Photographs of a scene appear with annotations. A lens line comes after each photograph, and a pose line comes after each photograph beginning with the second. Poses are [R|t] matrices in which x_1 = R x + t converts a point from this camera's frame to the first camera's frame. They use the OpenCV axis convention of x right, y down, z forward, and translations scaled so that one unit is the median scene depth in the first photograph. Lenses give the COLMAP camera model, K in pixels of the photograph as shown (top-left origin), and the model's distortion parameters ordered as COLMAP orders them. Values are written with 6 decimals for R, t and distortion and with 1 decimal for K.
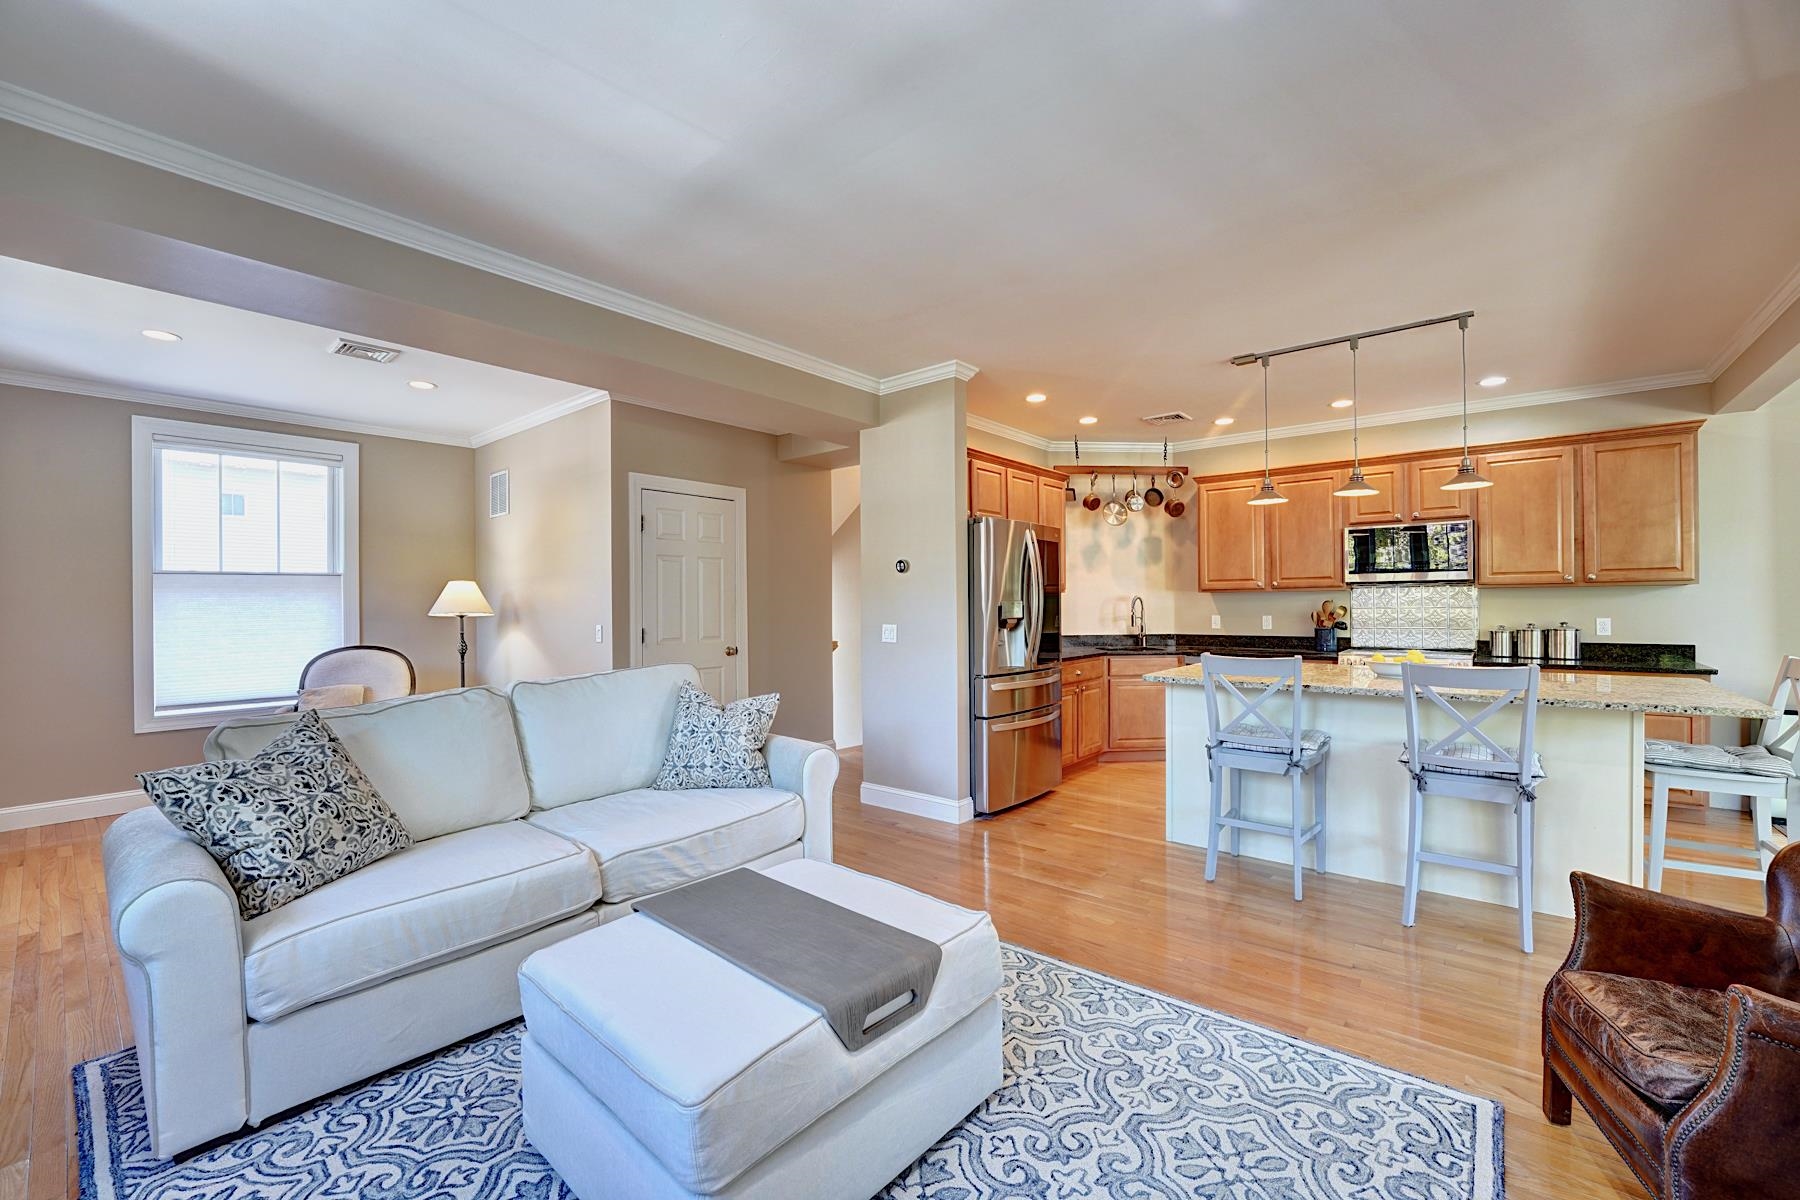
lens RADIAL K [[730.3, 0, 898.3], [0, 730.3, 604.7], [0, 0, 1]] dist [-0.016639, -0.000476]
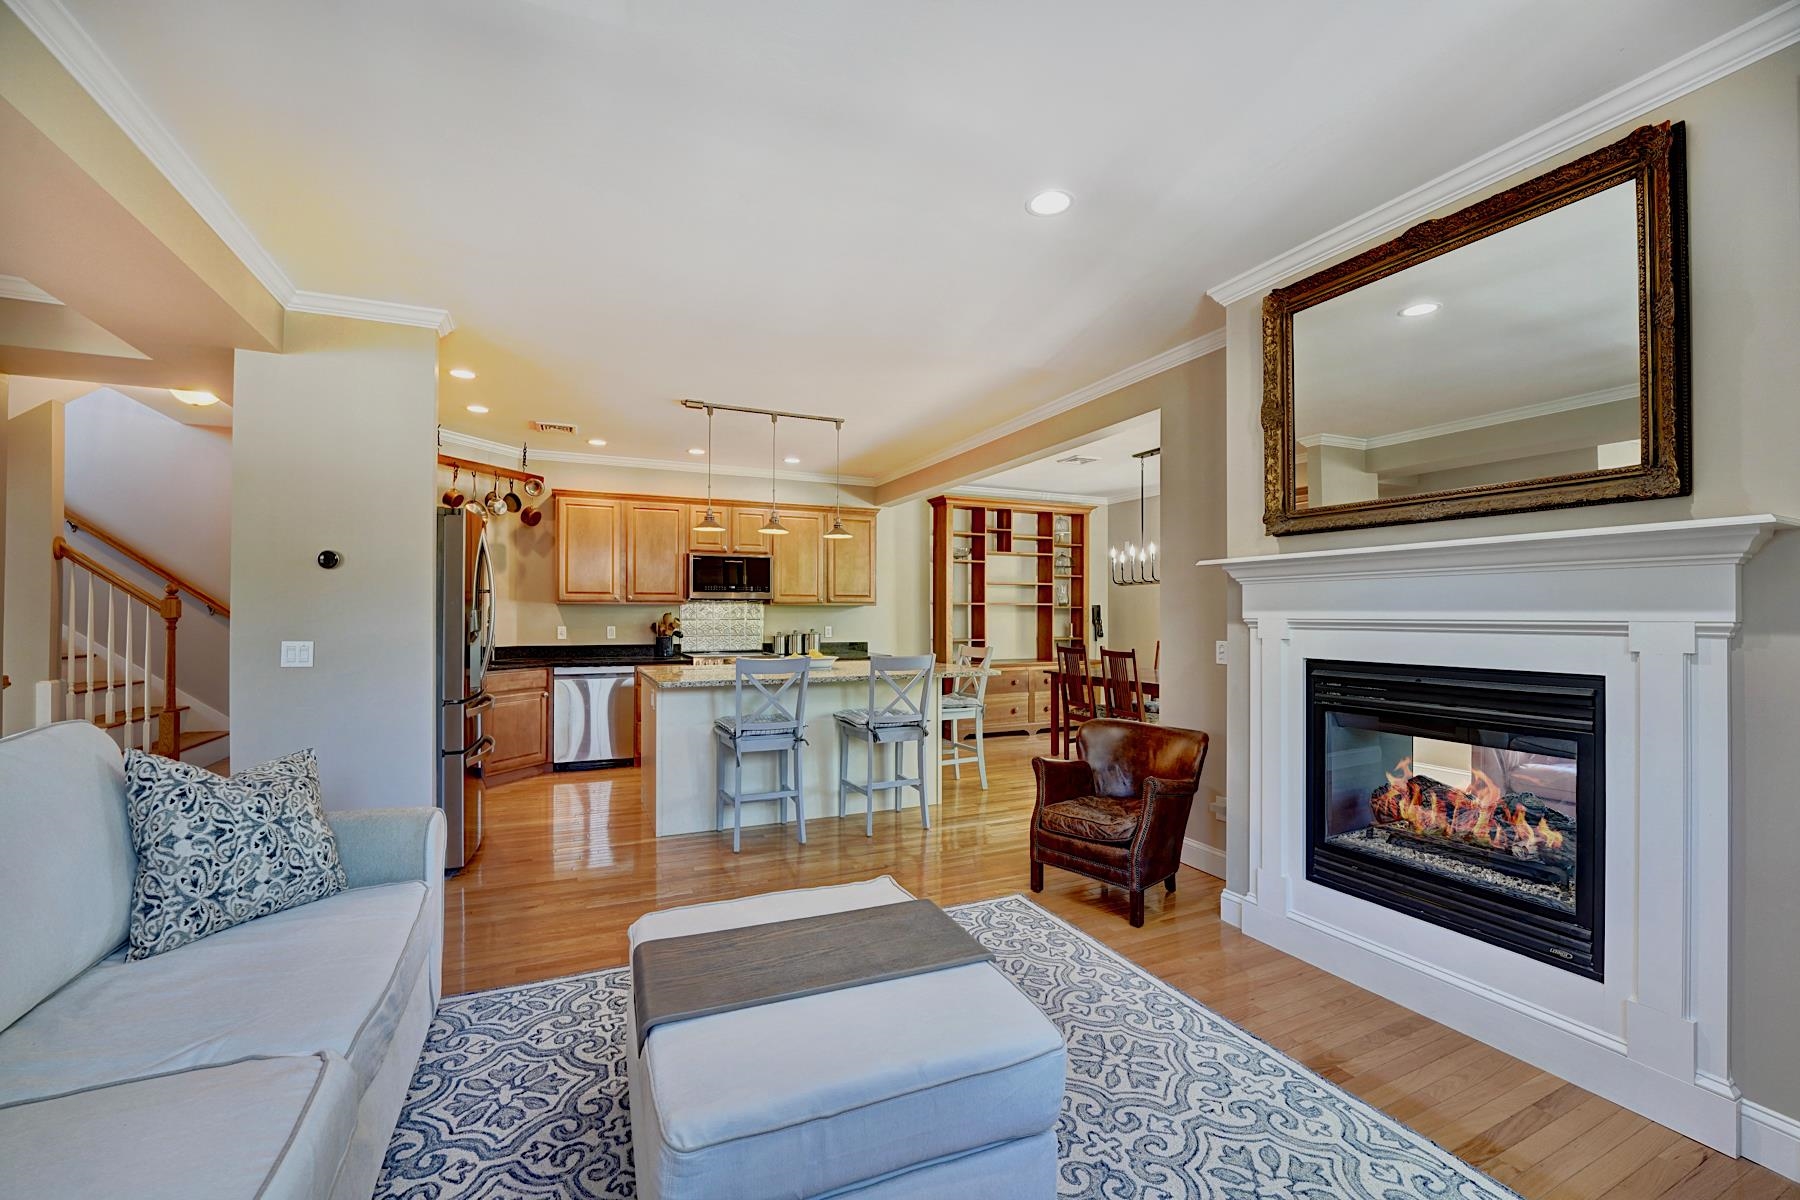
lens RADIAL K [[730.3, 0, 890.6], [0, 730.3, 606.9], [0, 0, 1]] dist [-0.016639, -0.000476]
pose [[0.443787, 0.016971, 0.895971, -0.347735], [-0.005127, 0.999852, -0.016400, 0.002108], [-0.896118, 0.002684, 0.443809, 0.171636]]
